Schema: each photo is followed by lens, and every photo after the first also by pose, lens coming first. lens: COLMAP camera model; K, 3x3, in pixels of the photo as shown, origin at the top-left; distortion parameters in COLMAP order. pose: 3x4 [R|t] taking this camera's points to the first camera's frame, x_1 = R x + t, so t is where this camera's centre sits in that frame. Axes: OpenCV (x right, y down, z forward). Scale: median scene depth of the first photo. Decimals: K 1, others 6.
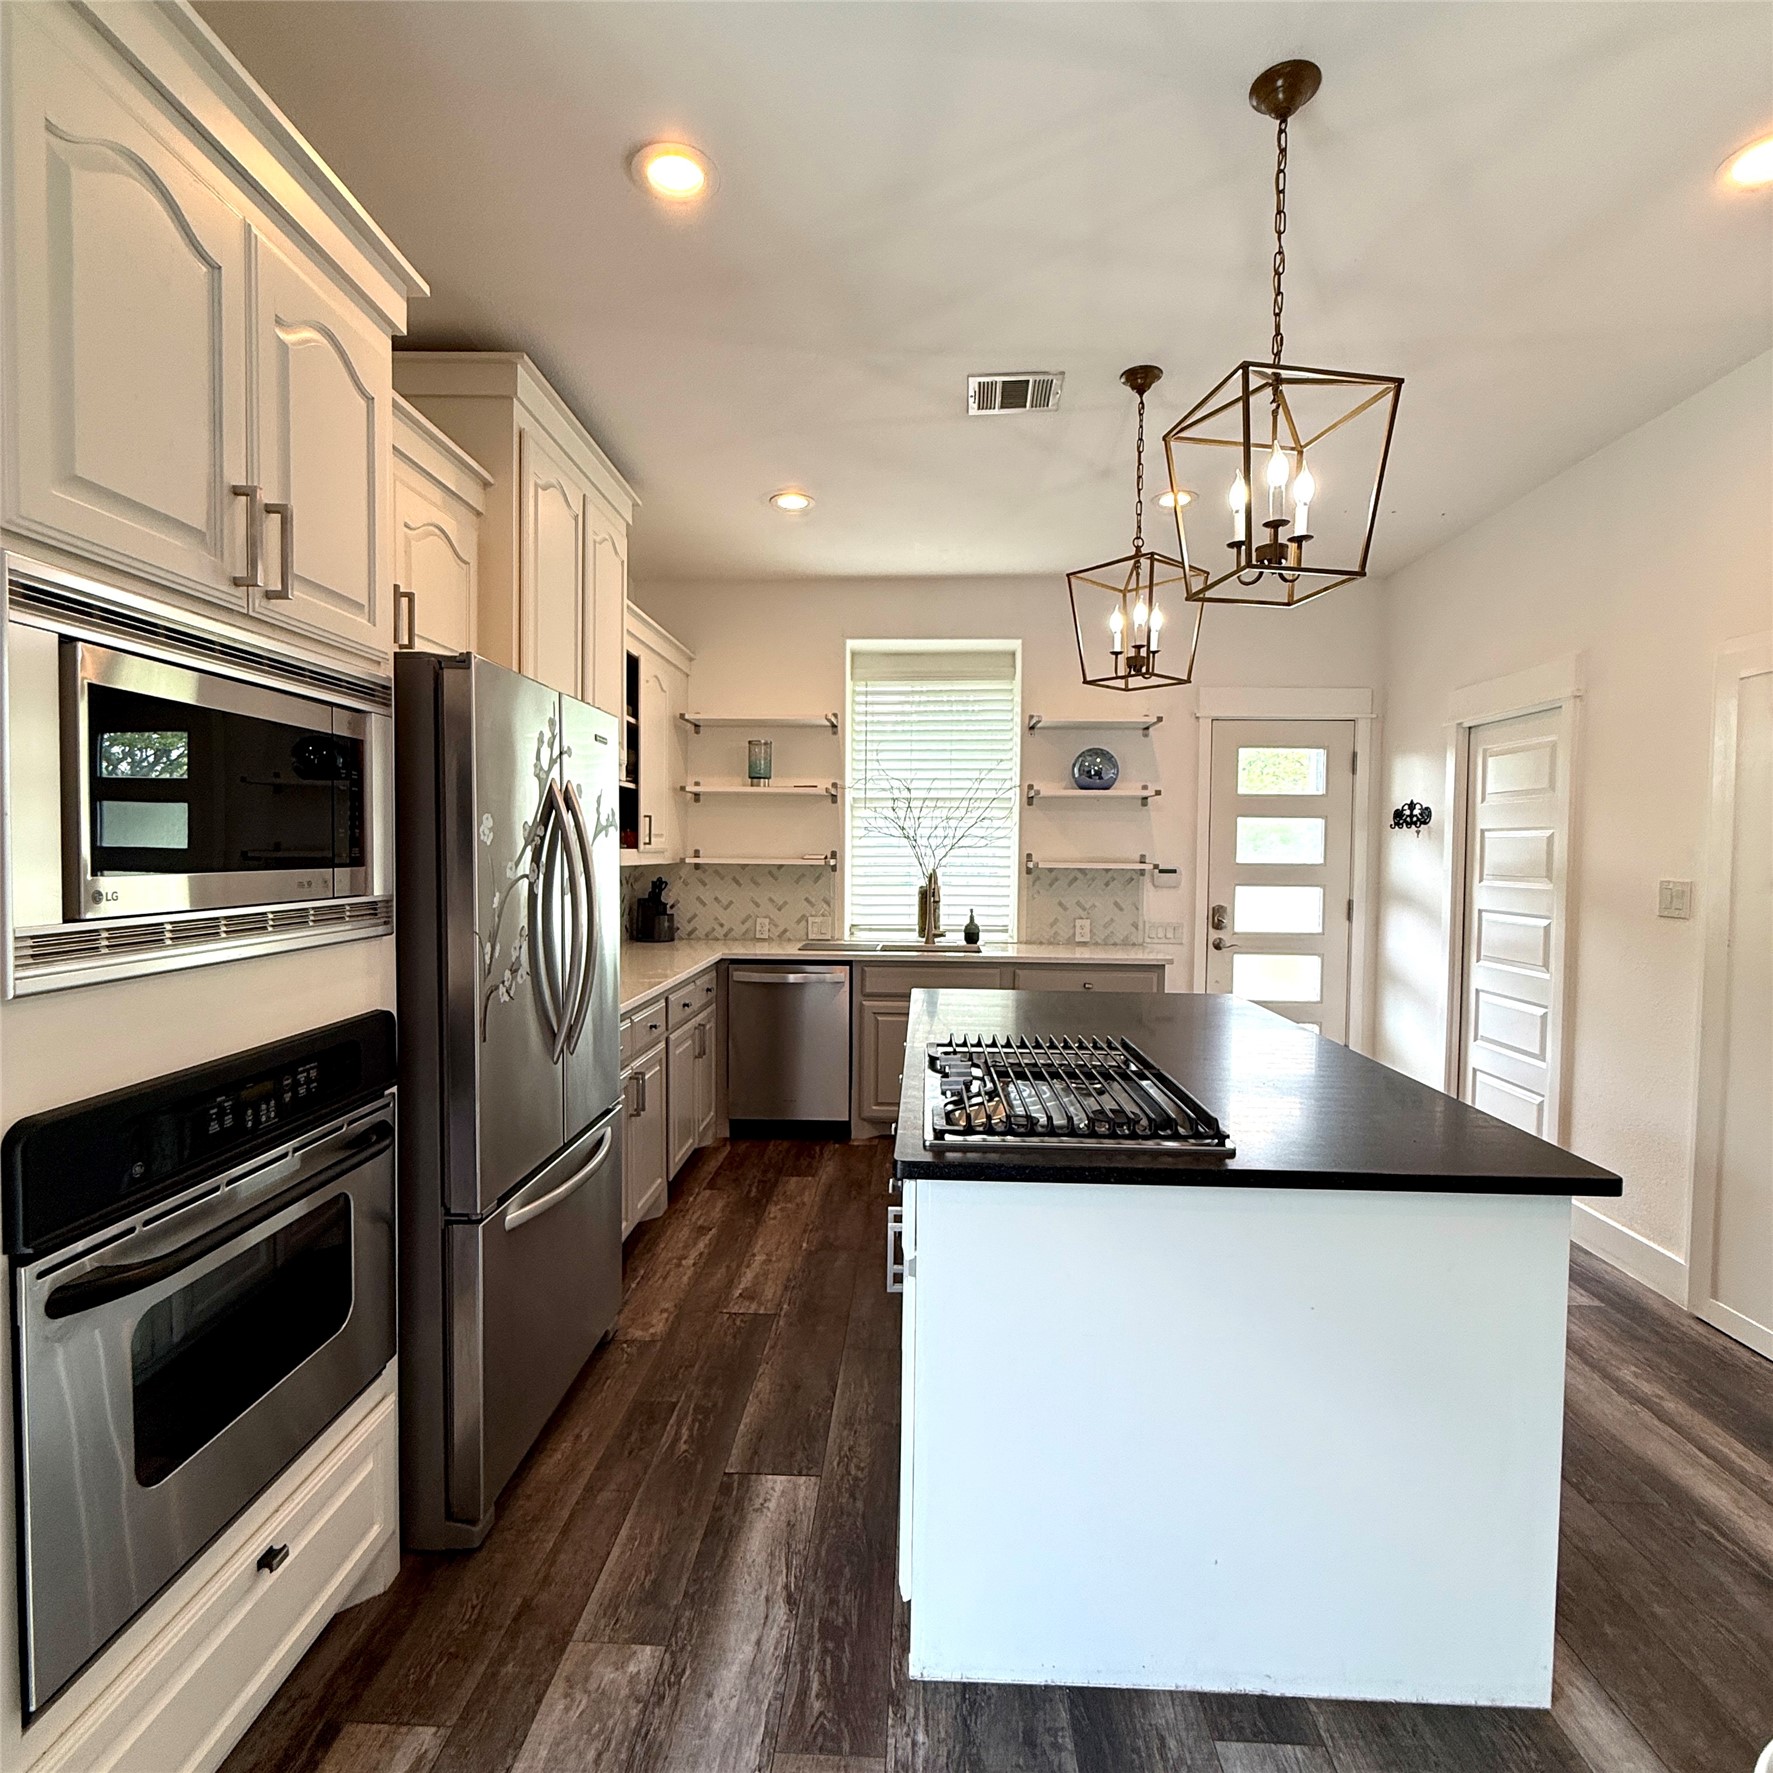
lens RADIAL K [[941.1, 0, 887.8], [0, 941.1, 884.5], [0, 0, 1]] dist [-0.003397, 0.001378]
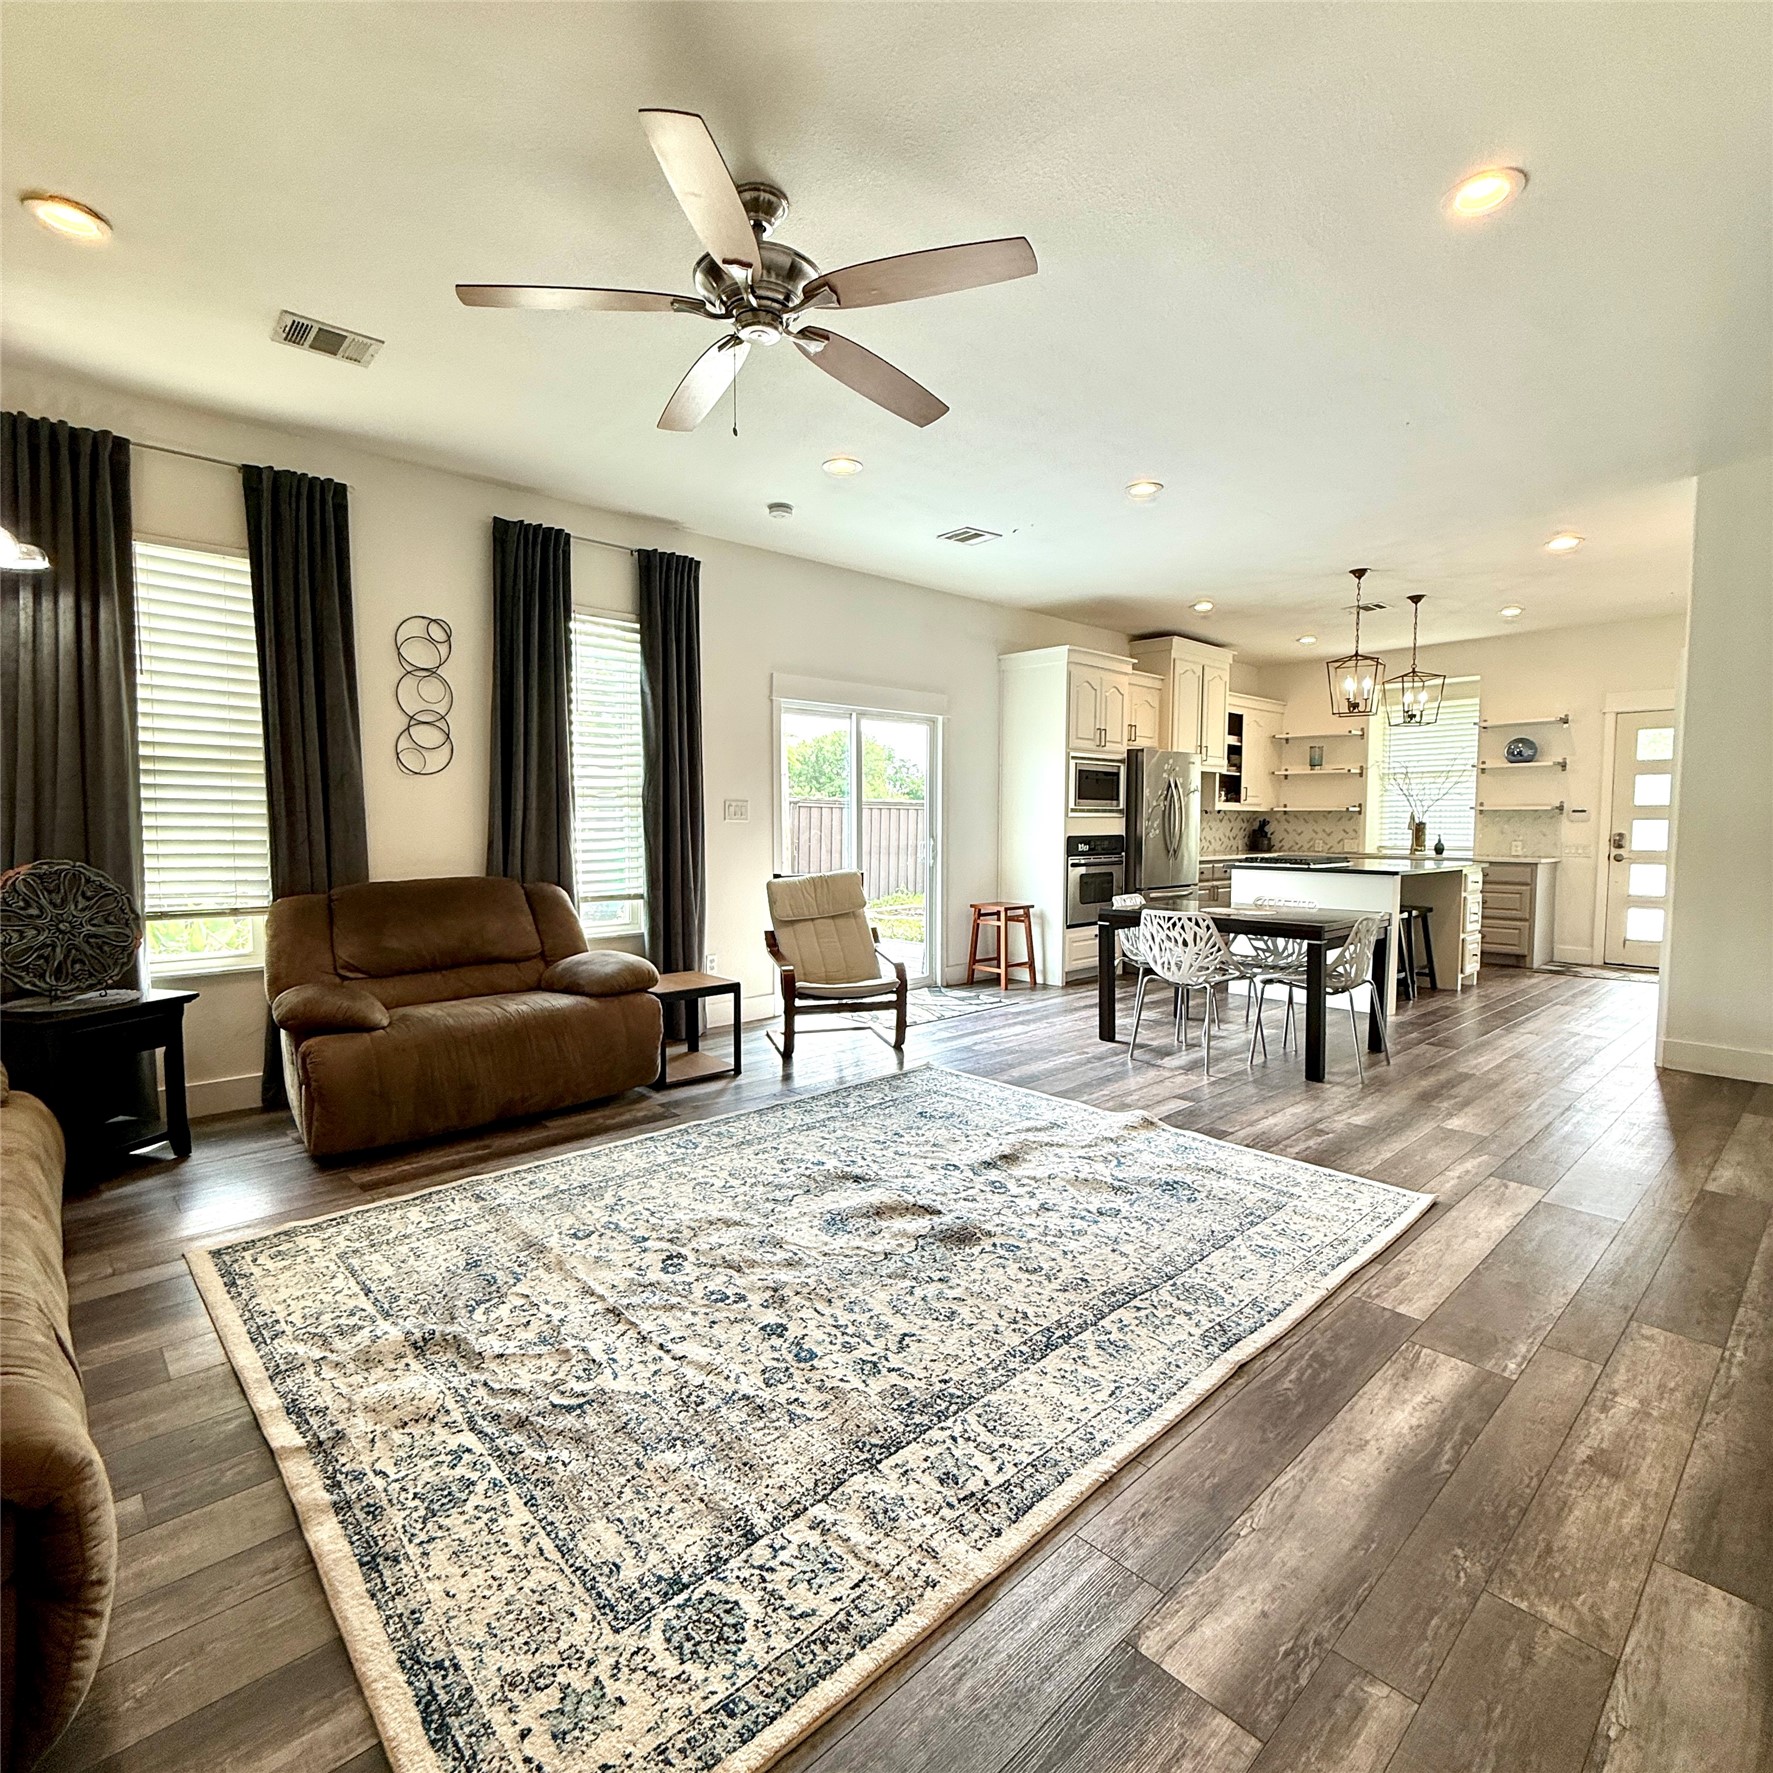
lens RADIAL K [[941.1, 0, 887.8], [0, 941.1, 884.5], [0, 0, 1]] dist [-0.003397, 0.001378]
pose [[0.711542, 0.039000, -0.701560, 1.651835], [-0.021423, 0.999198, 0.033817, 0.227614], [0.702317, -0.009033, 0.711807, -2.690328]]
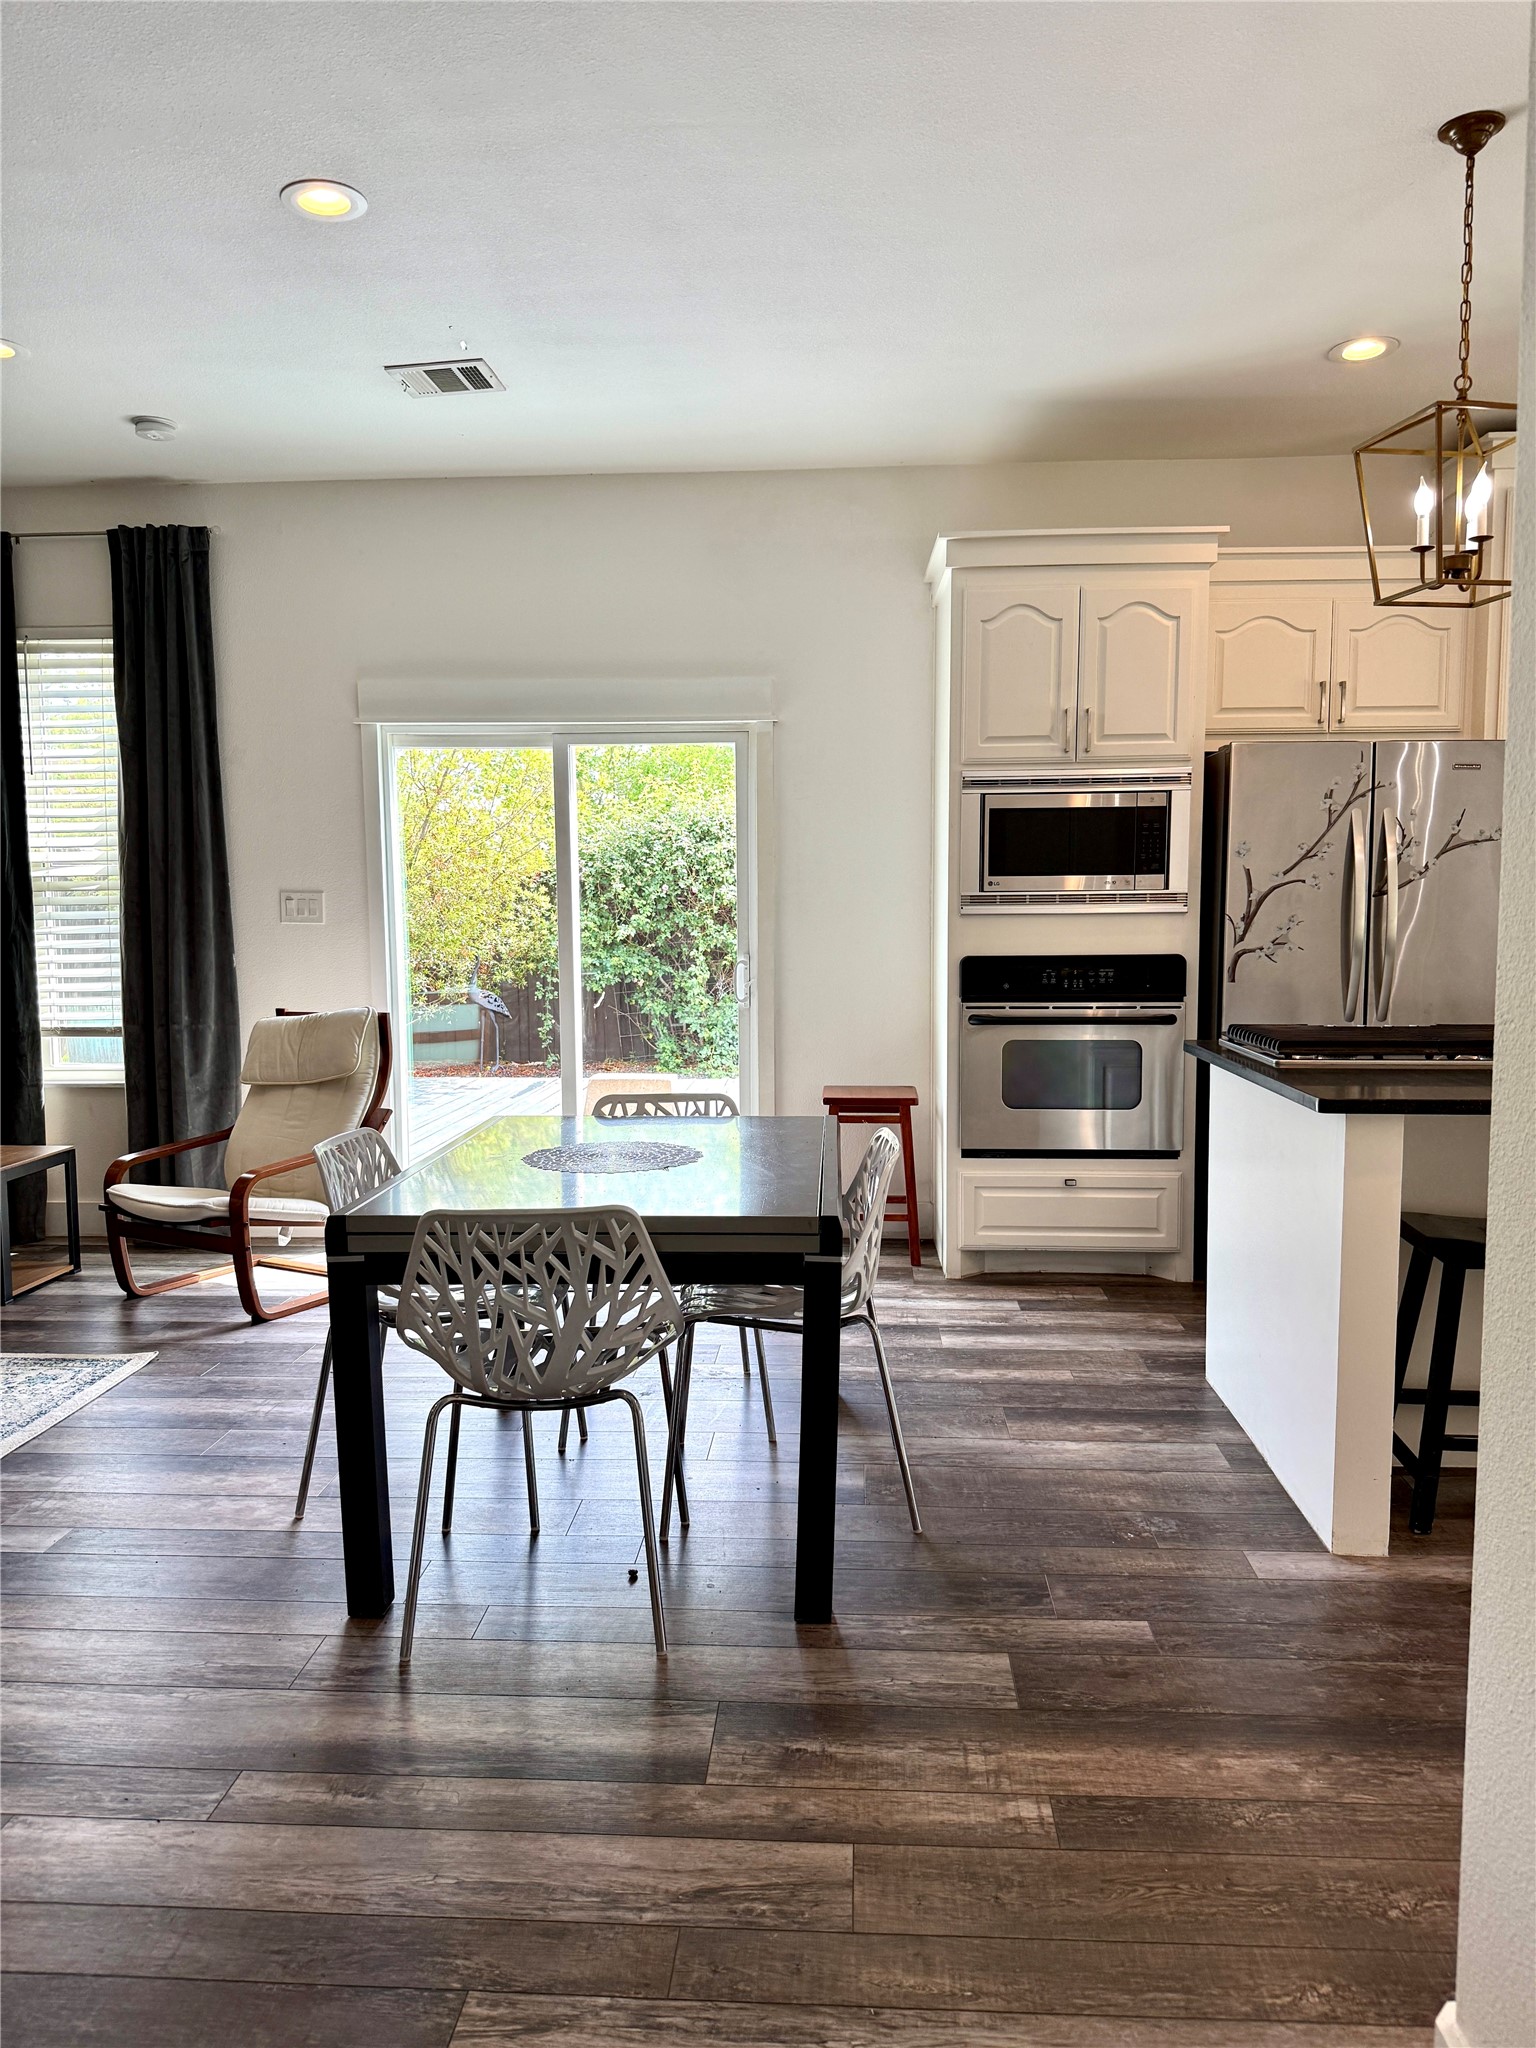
lens RADIAL K [[1428.2, 0, 772.9], [0, 1428.2, 1032.2], [0, 0, 1]] dist [0.081276, -0.113762]
pose [[-0.014956, 0.081738, -0.996542, 2.156934], [-0.033251, 0.996061, 0.082197, 0.077922], [0.999335, 0.034366, -0.012179, 0.247287]]
